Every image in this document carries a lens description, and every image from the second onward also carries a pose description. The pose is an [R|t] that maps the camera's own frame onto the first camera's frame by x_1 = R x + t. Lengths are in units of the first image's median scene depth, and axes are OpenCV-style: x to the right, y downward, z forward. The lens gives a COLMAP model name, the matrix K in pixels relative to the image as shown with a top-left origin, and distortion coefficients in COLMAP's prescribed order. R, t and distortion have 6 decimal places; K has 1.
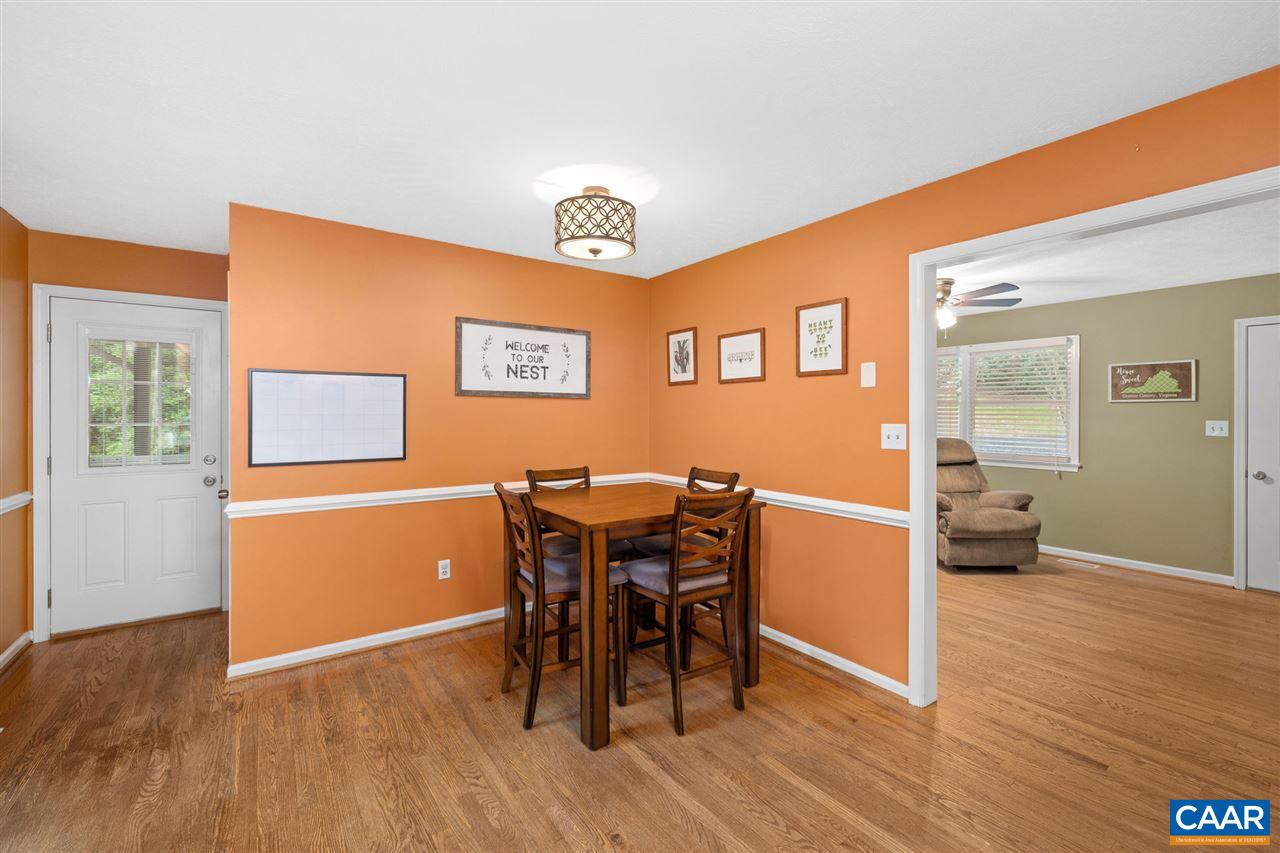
lens RADIAL K [[537.3, 0, 637.0], [0, 537.3, 419.2], [0, 0, 1]] dist [-0.000877, -0.001005]
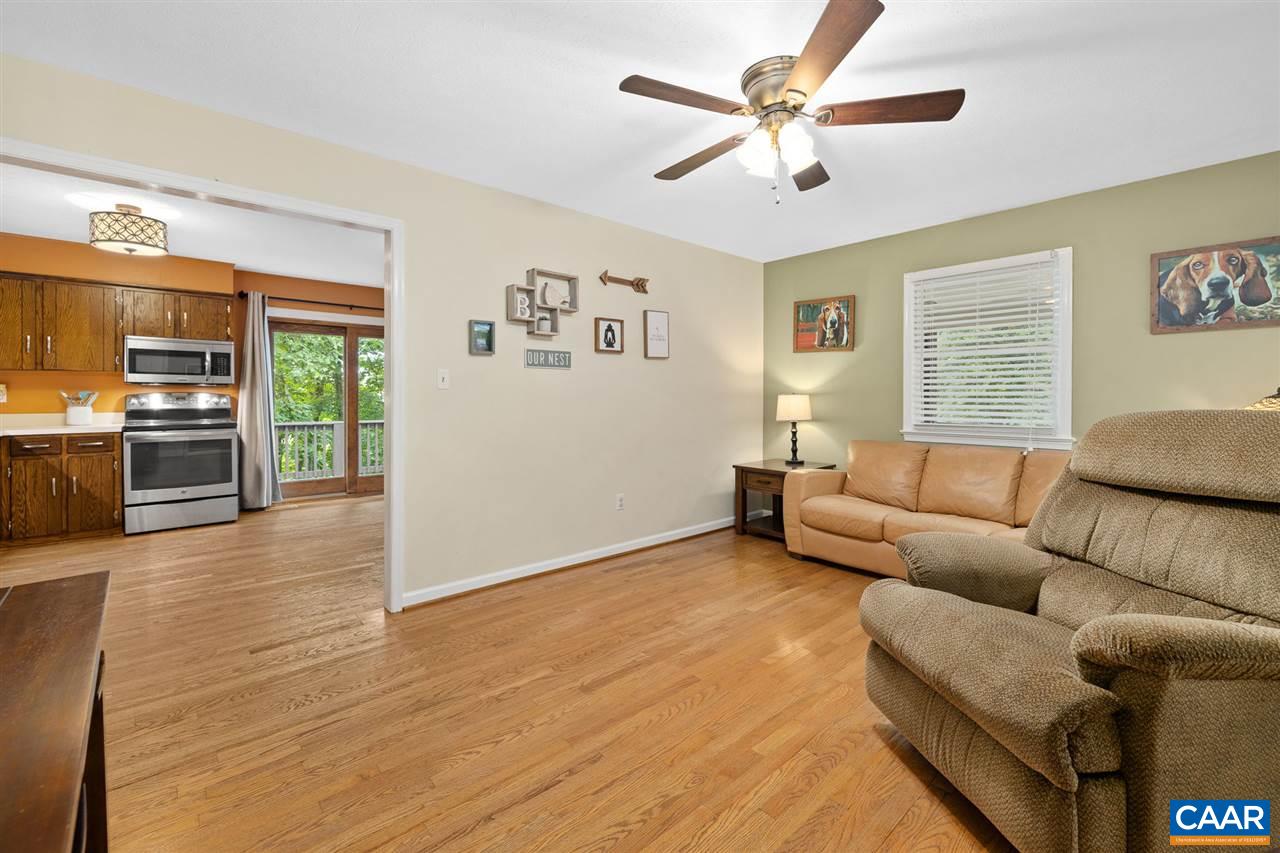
lens RADIAL K [[544.3, 0, 638.9], [0, 544.3, 403.6], [0, 0, 1]] dist [-0.000508, 0.000045]
pose [[0.117871, 0.010766, -0.992971, 1.071395], [-0.010014, 0.999903, 0.009652, 0.041706], [0.992978, 0.008806, 0.117967, 0.844887]]
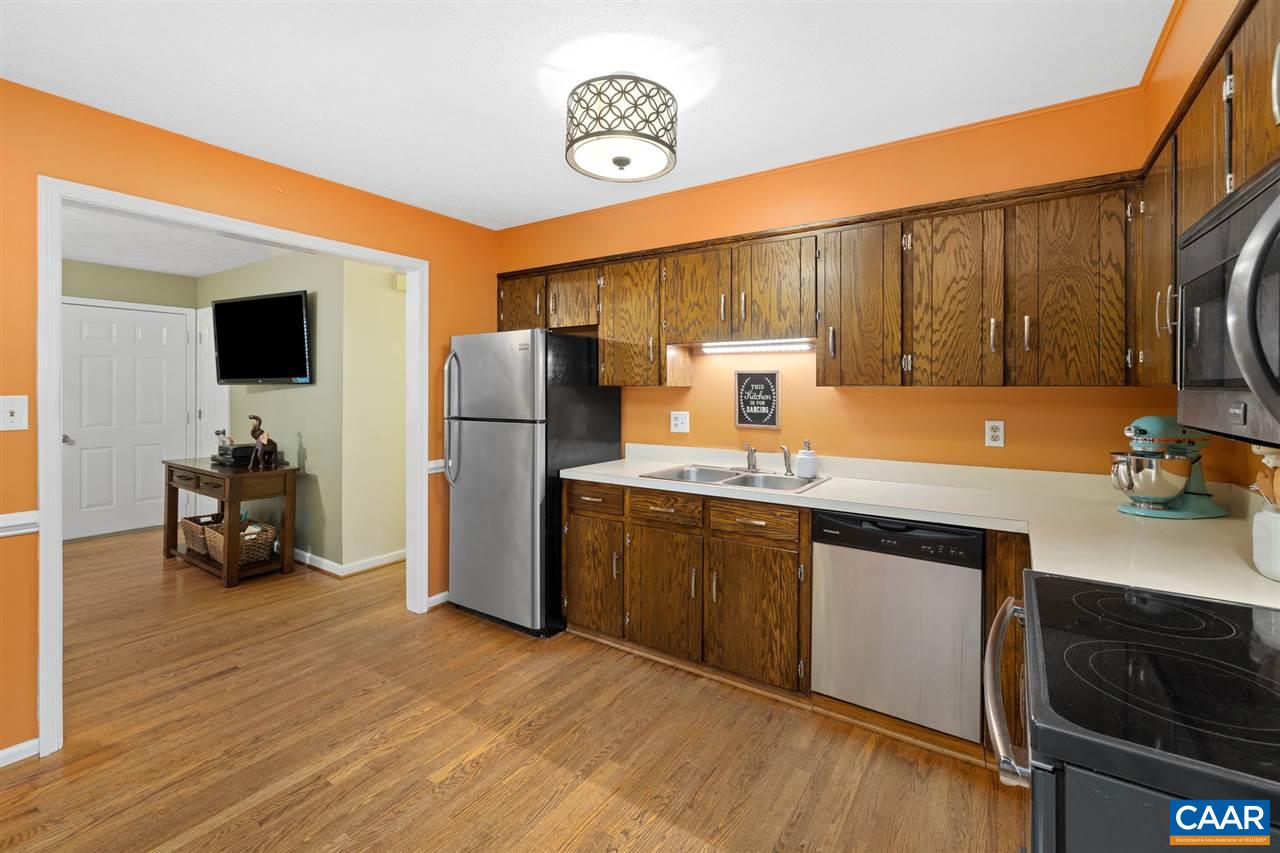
lens RADIAL K [[553.4, 0, 635.2], [0, 553.4, 383.6], [0, 0, 1]] dist [-0.001946, -0.000145]
pose [[-0.356650, 0.005166, 0.934224, -0.327546], [0.003030, 0.999986, -0.004373, -0.001400], [-0.934233, 0.001271, -0.356660, 0.293583]]
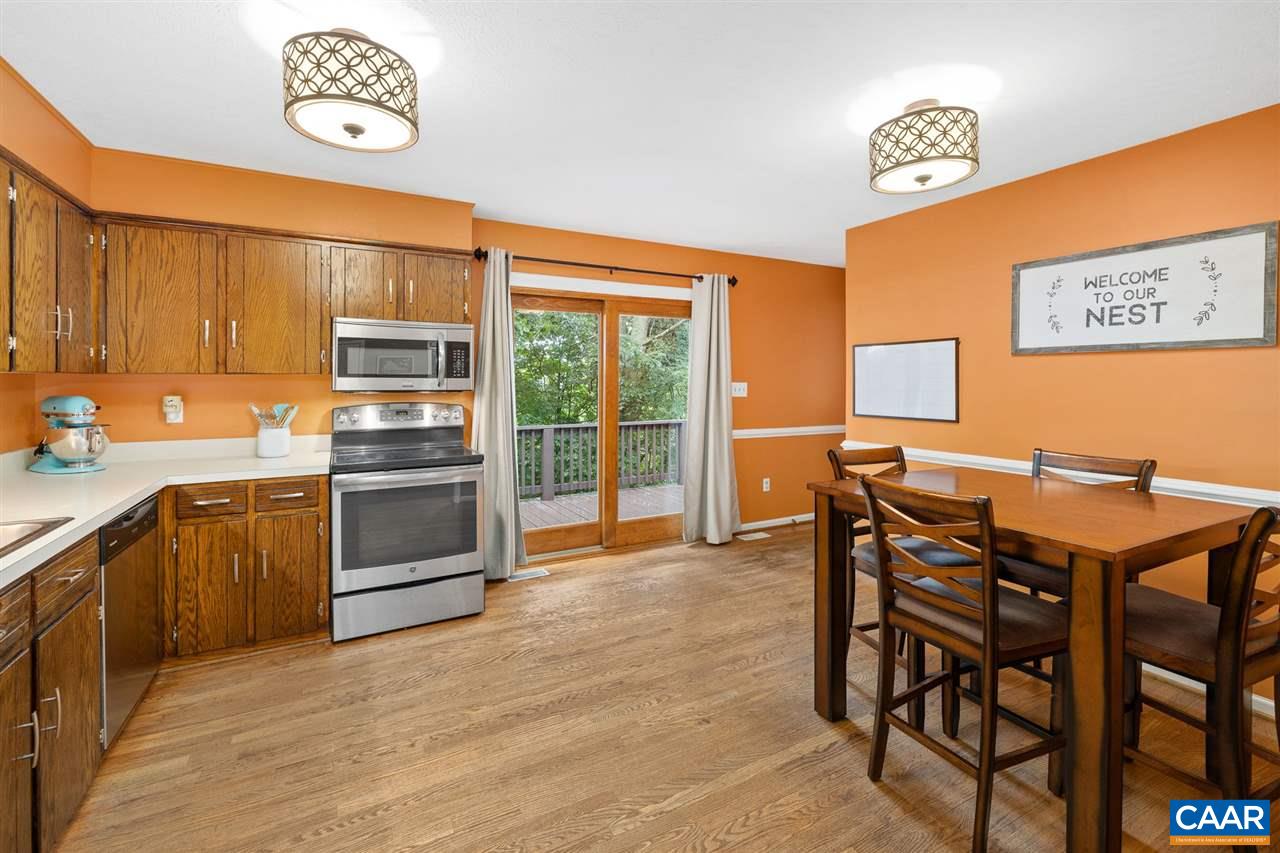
lens RADIAL K [[553.4, 0, 635.2], [0, 553.4, 383.6], [0, 0, 1]] dist [-0.001946, -0.000145]
pose [[-0.119269, 0.004739, -0.992851, 0.505674], [-0.009436, 0.999938, 0.005907, 0.001721], [0.992817, 0.010073, -0.119217, 0.405153]]
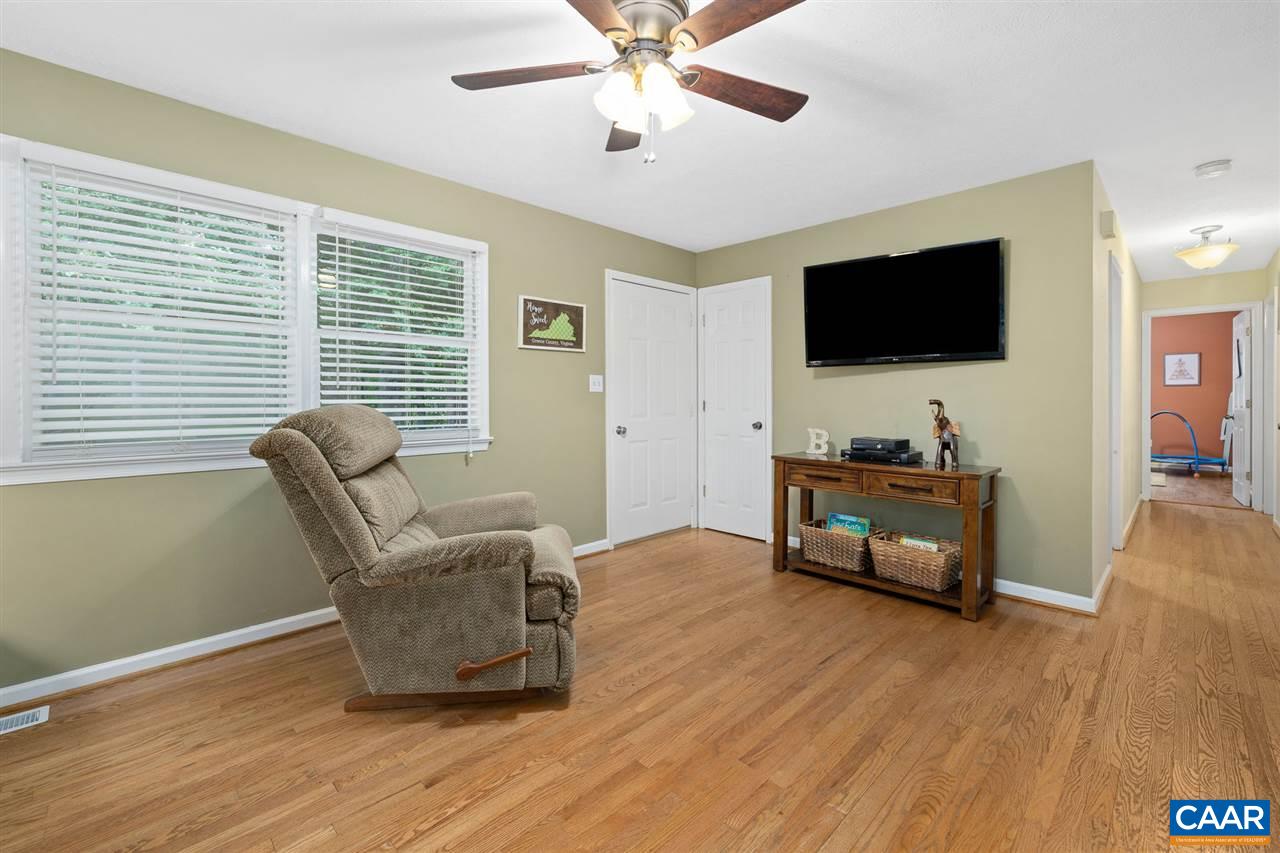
lens RADIAL K [[544.3, 0, 638.9], [0, 544.3, 403.6], [0, 0, 1]] dist [-0.000508, 0.000045]
pose [[-0.169766, -0.014170, 0.985383, 0.152794], [0.007839, 0.999846, 0.015728, 0.038523], [-0.985453, 0.010394, -0.169628, 1.117072]]
